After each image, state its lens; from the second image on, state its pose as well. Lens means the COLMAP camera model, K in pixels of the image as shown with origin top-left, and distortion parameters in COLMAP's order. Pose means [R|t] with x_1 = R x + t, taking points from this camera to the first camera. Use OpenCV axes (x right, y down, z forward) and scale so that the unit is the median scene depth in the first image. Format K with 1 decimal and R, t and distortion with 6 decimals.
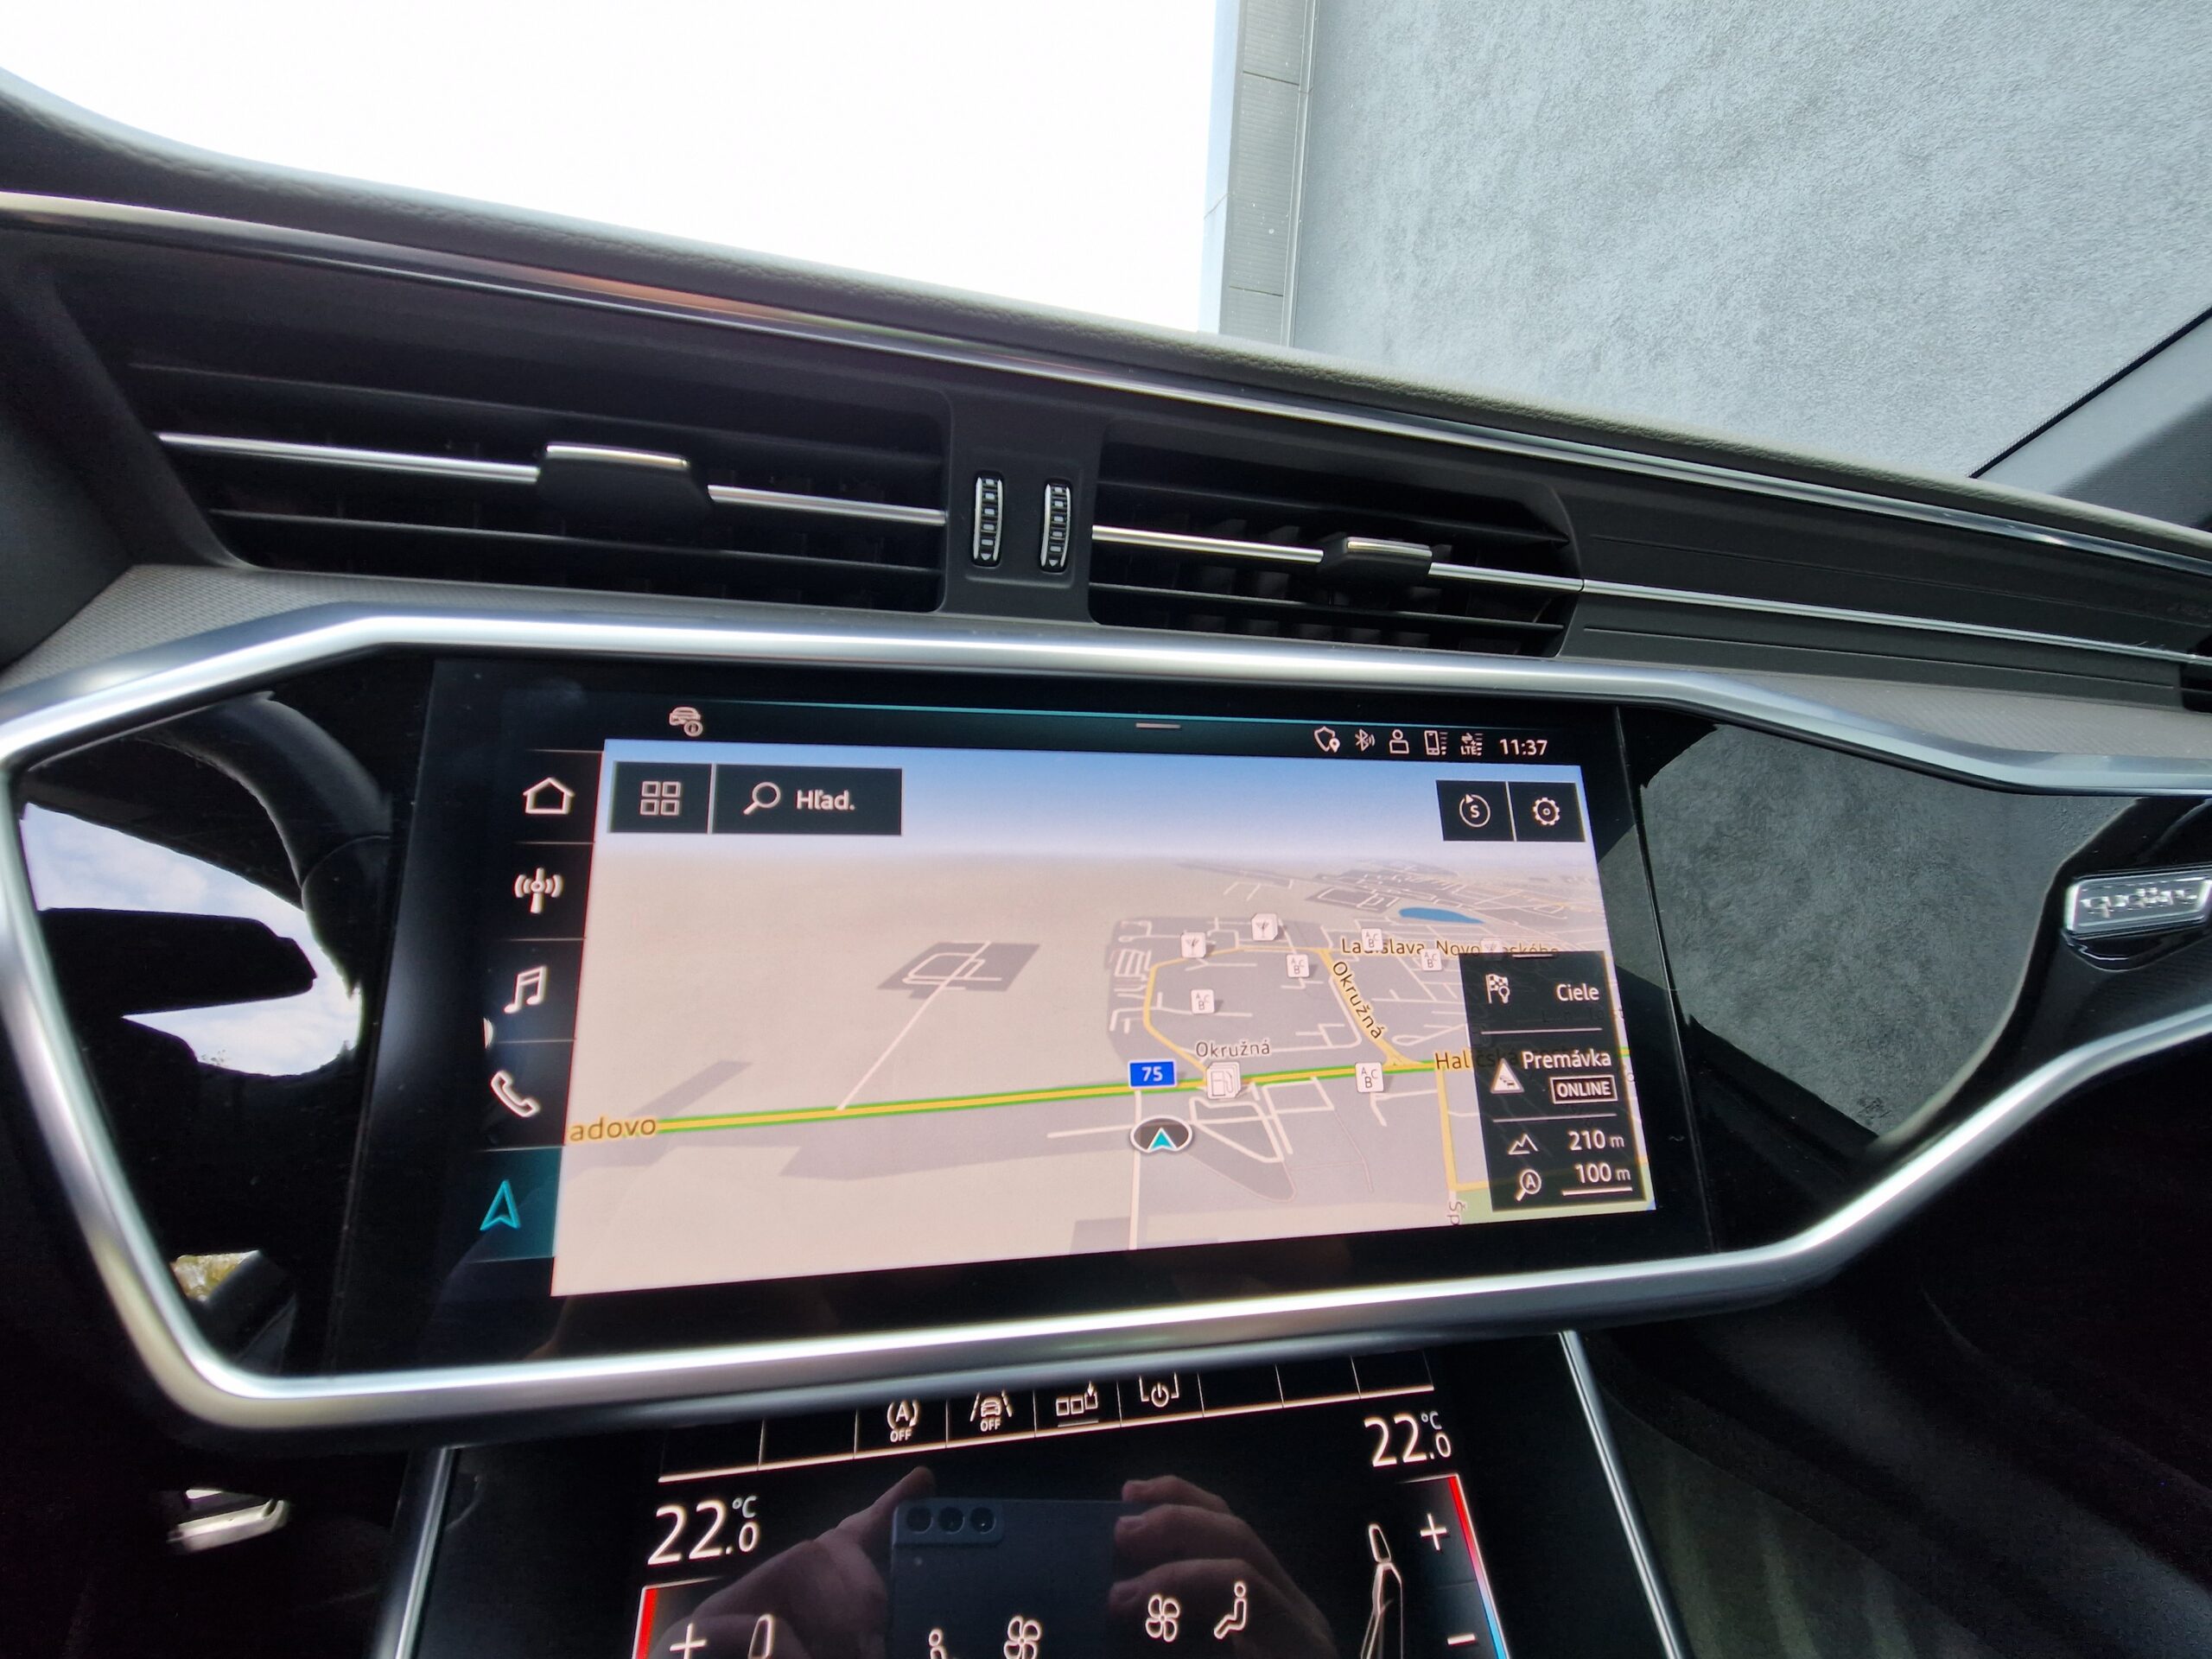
lens RADIAL K [[905.6, 0, 1100.6], [0, 905.6, 849.9], [0, 0, 1]] dist [0.015611, -0.009044]
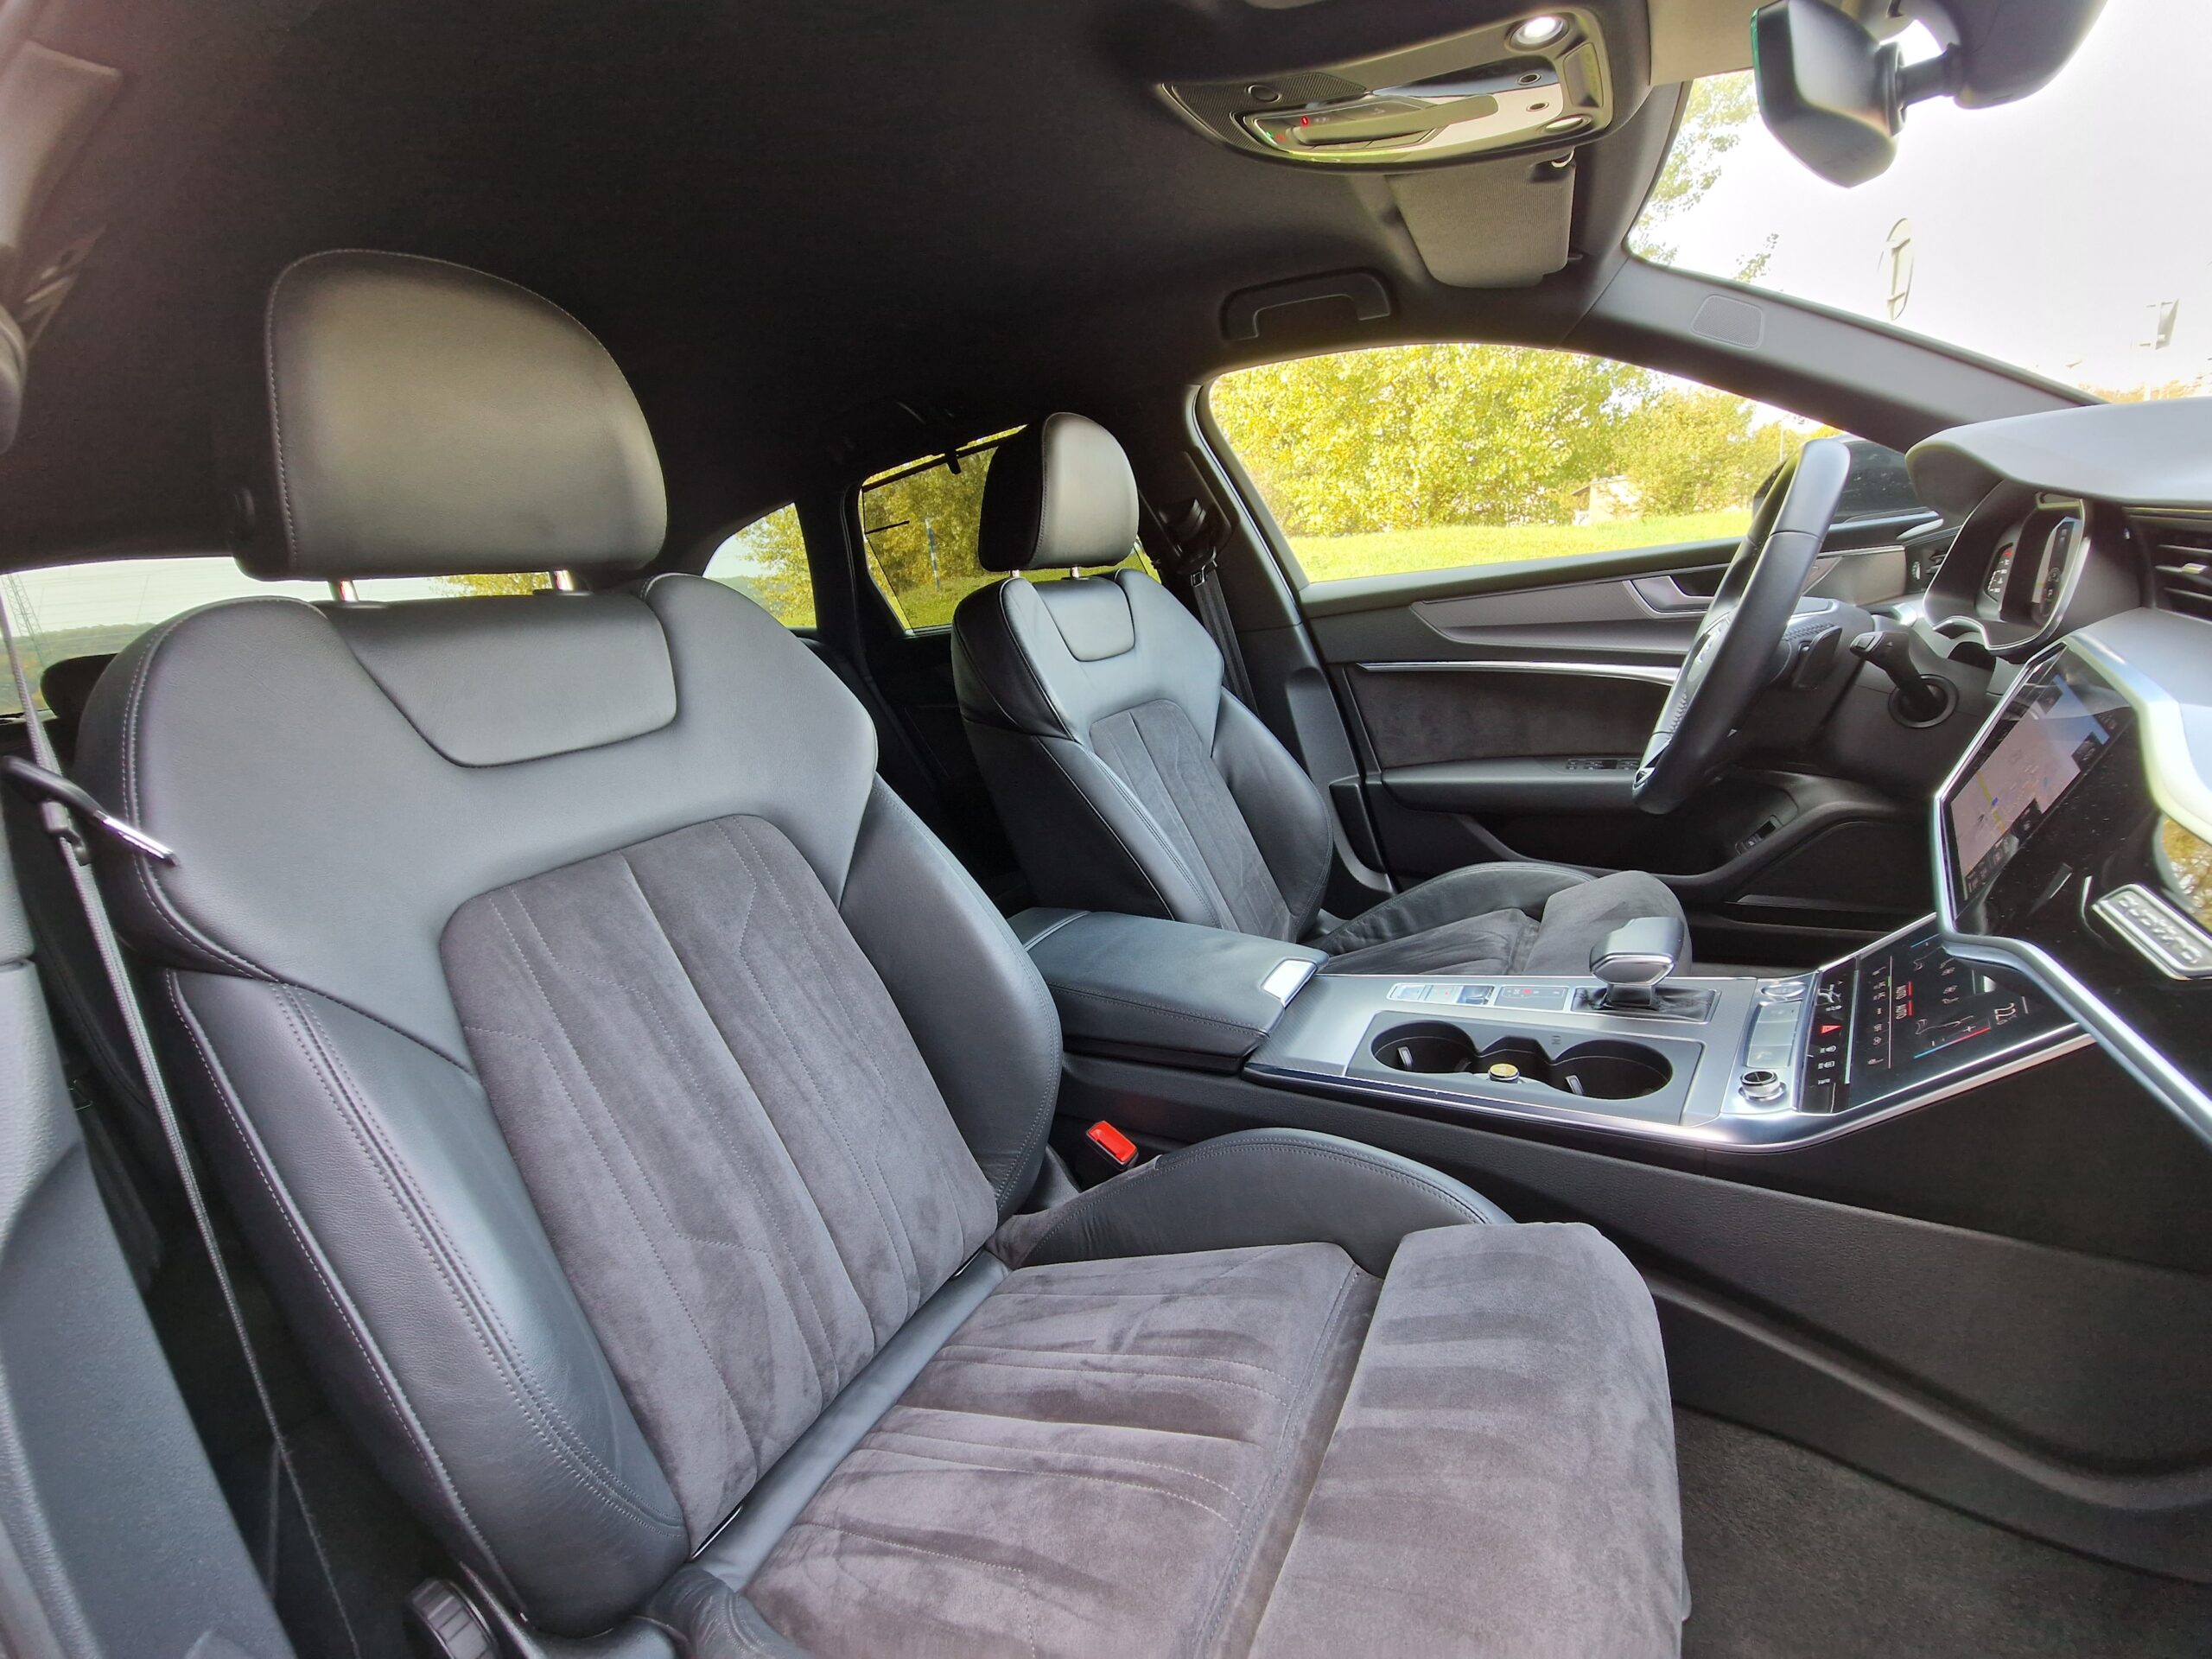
lens RADIAL K [[885.5, 0, 1101.7], [0, 885.5, 844.2], [0, 0, 1]] dist [0.014247, -0.009635]
pose [[-0.778213, 0.213892, -0.590453, 3.733251], [-0.036091, 0.923425, 0.382079, -0.579537], [0.626962, 0.318649, -0.710902, 1.156443]]
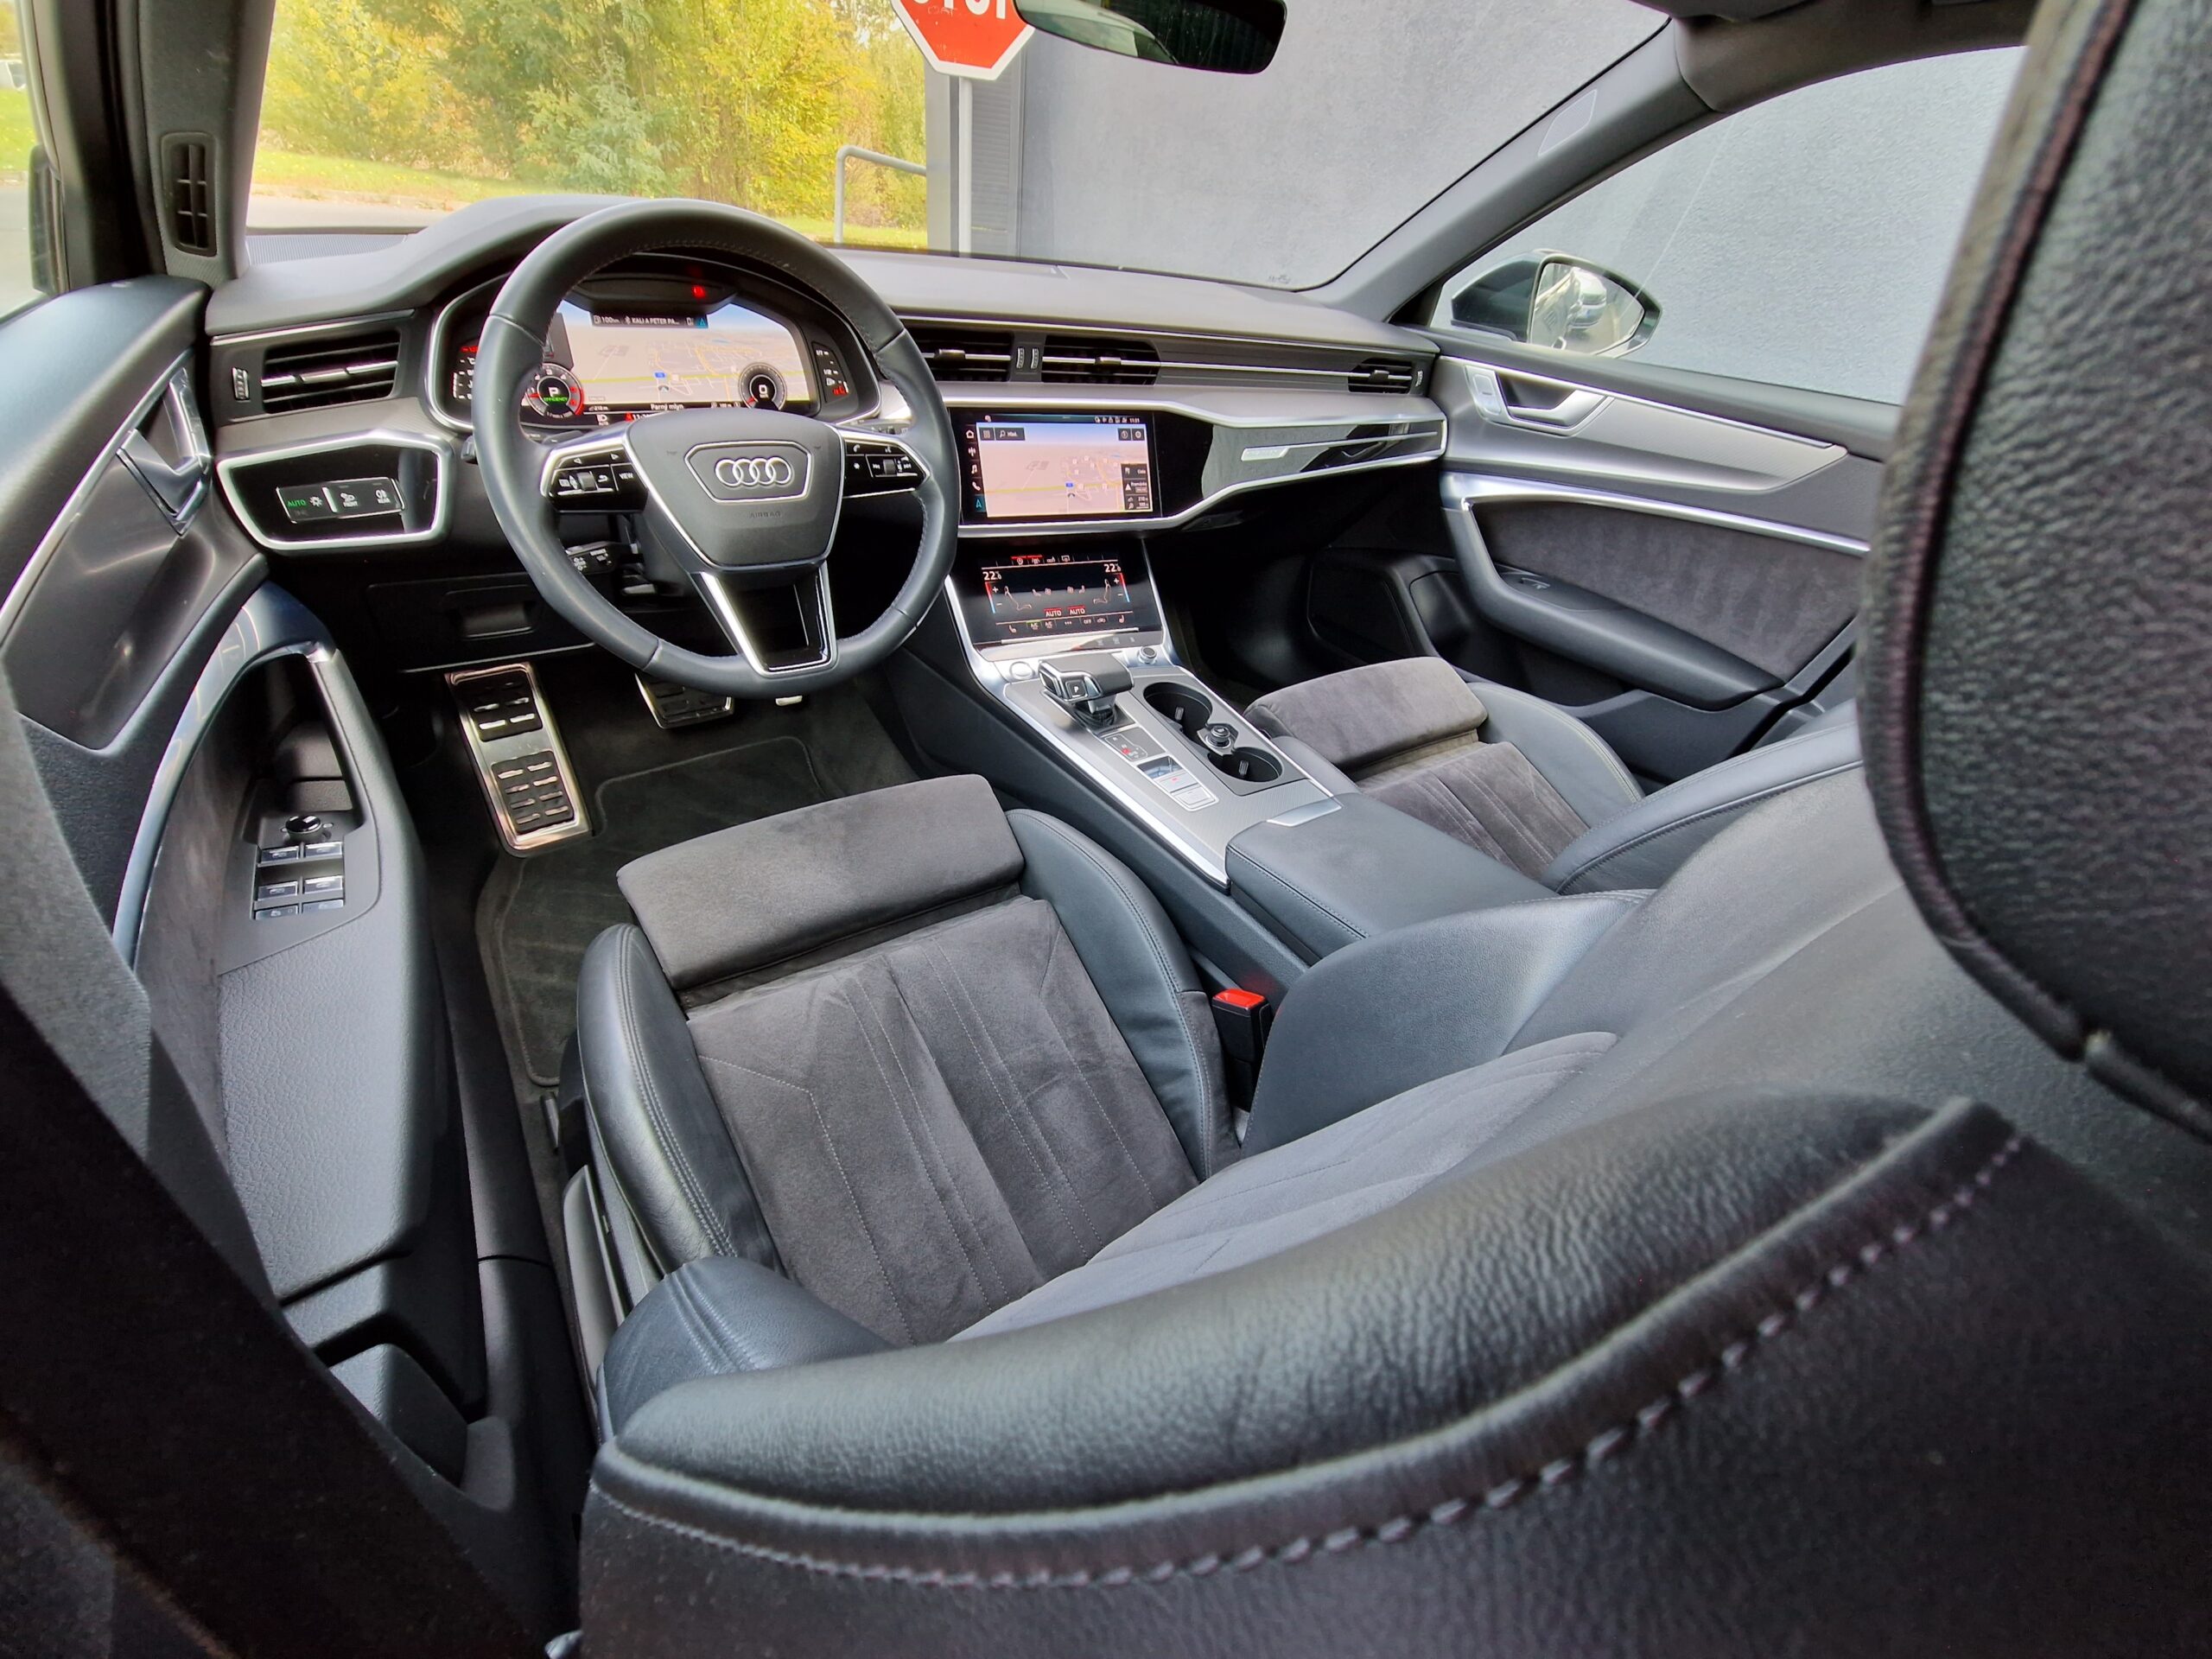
lens RADIAL K [[902.3, 0, 1104.6], [0, 902.3, 849.1], [0, 0, 1]] dist [0.014485, -0.010534]
pose [[0.962937, -0.114589, 0.244177, -1.284926], [0.000323, 0.905760, 0.423790, -0.092224], [-0.269727, -0.408004, 0.872227, -4.633038]]
